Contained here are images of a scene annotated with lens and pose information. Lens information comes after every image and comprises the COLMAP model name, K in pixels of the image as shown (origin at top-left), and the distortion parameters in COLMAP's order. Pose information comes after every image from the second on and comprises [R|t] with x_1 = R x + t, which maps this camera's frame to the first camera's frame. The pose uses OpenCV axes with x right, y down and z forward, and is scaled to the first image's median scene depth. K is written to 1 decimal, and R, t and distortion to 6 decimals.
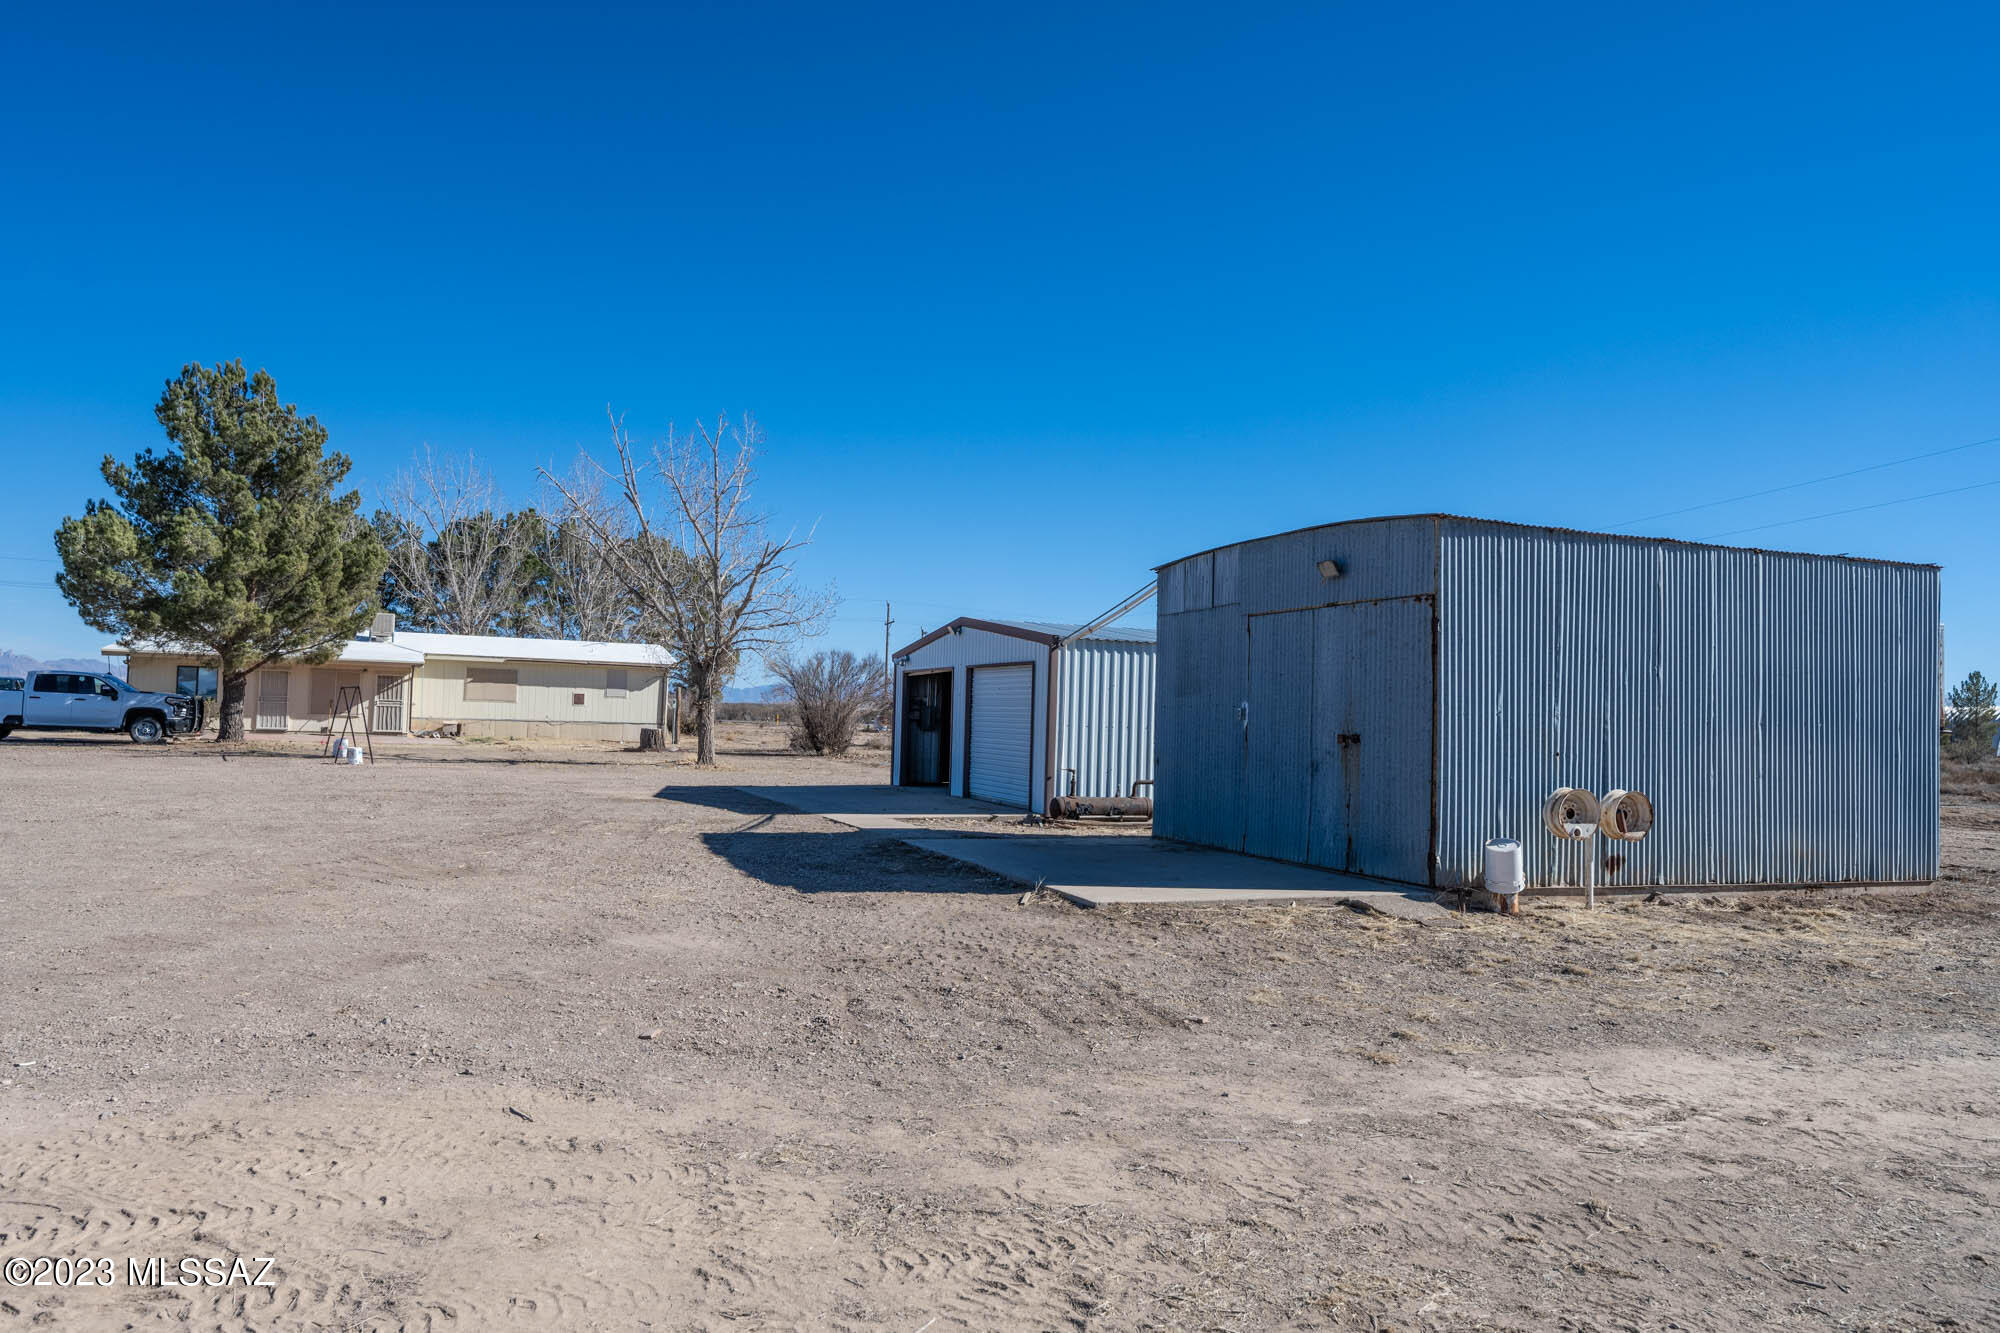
lens RADIAL K [[1369.9, 0, 1002.3], [0, 1369.9, 662.6], [0, 0, 1]] dist [-0.002260, -0.000111]
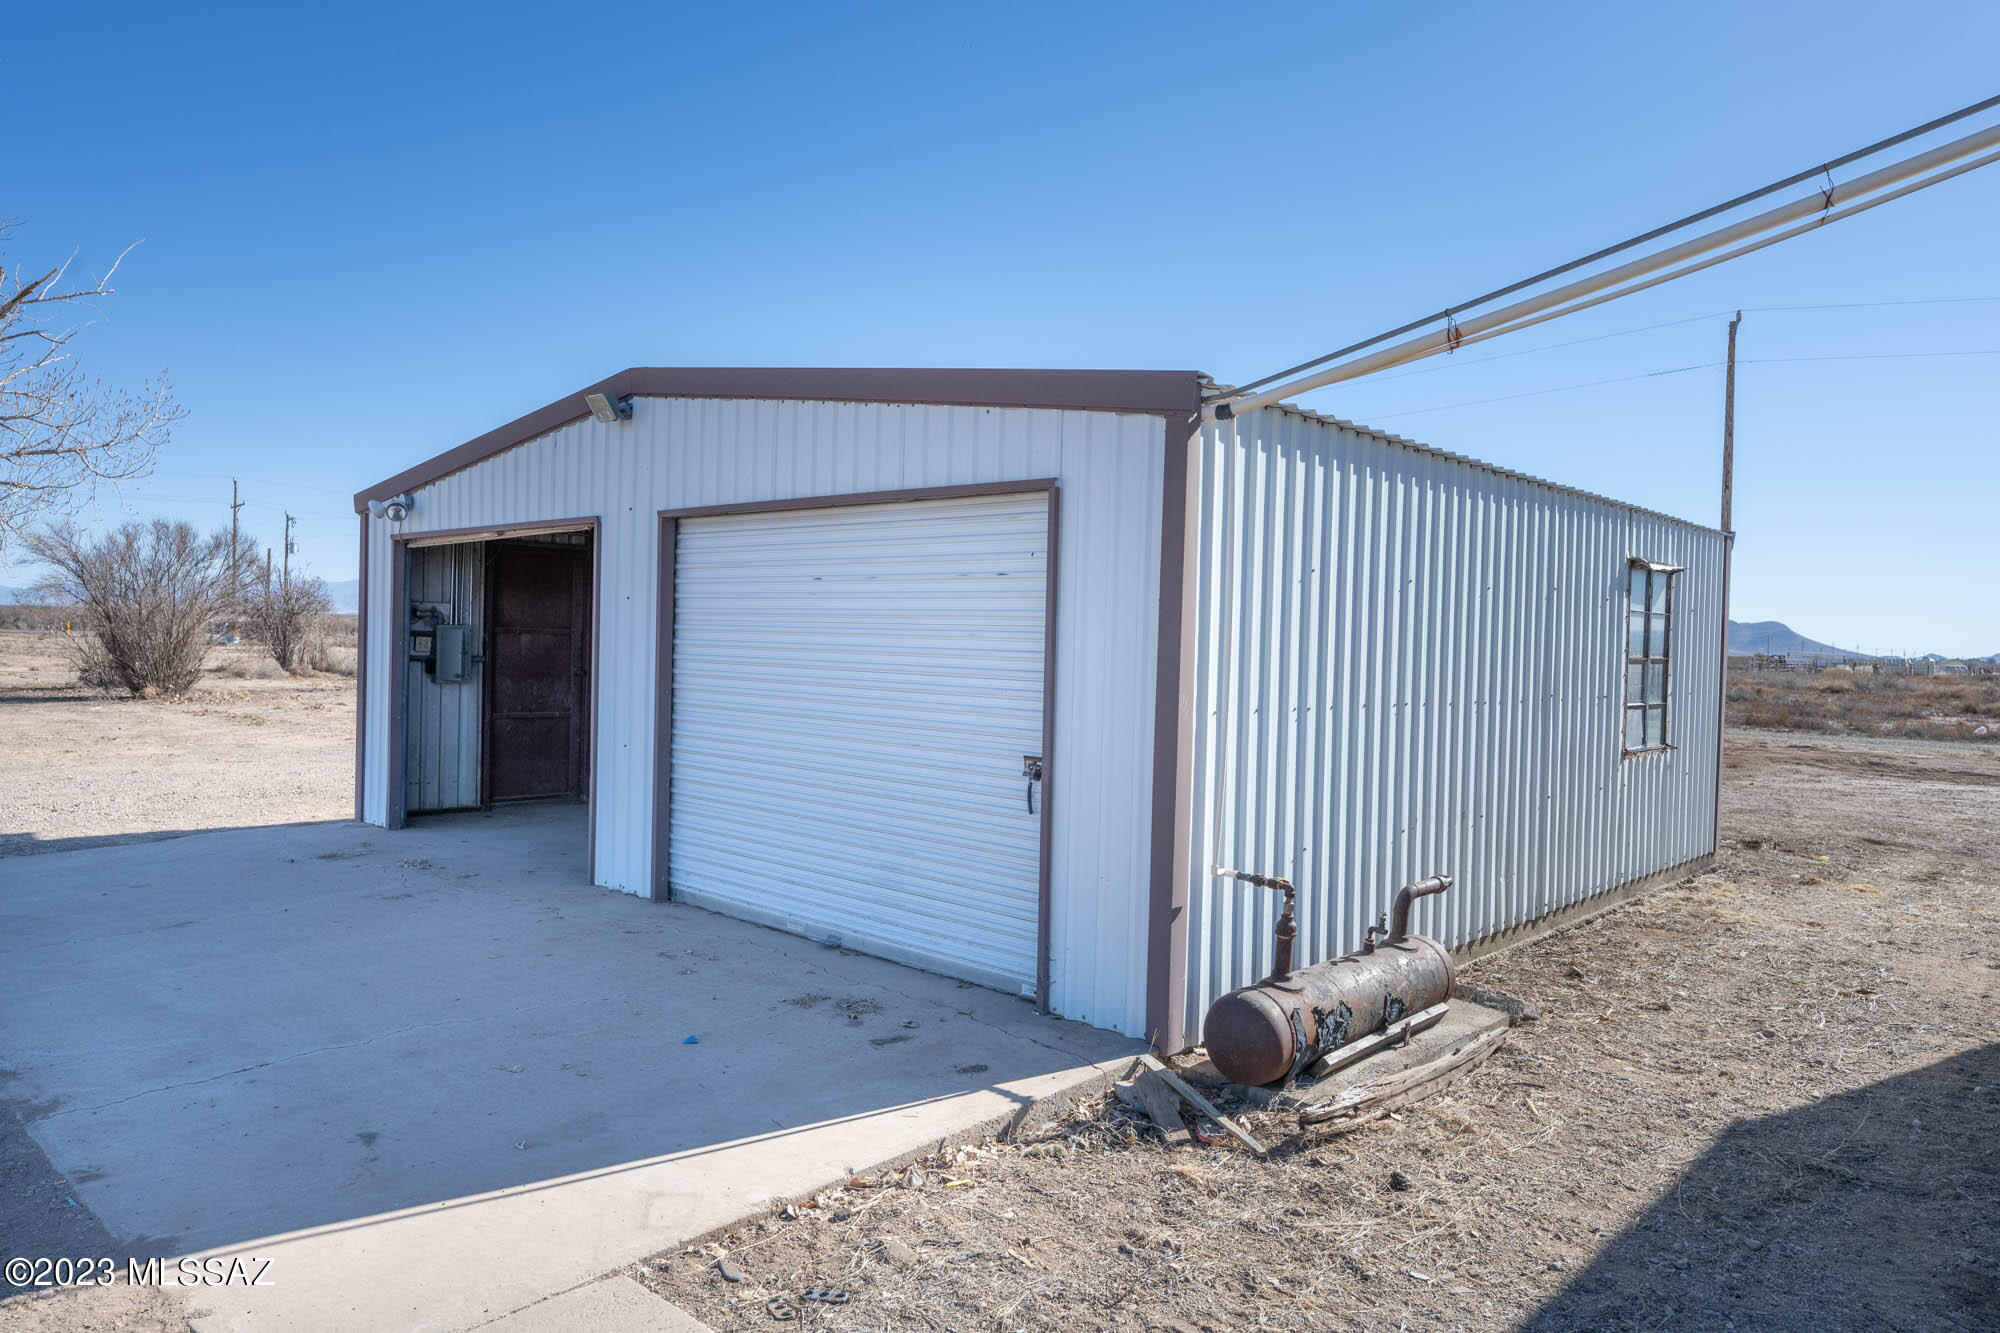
lens RADIAL K [[1327.5, 0, 991.2], [0, 1327.5, 661.4], [0, 0, 1]] dist [-0.005481, -0.000356]
pose [[0.902957, -0.022310, 0.429151, -0.057256], [-0.010198, 0.997258, 0.073300, 0.008892], [-0.429609, -0.070563, 0.900254, 0.413737]]
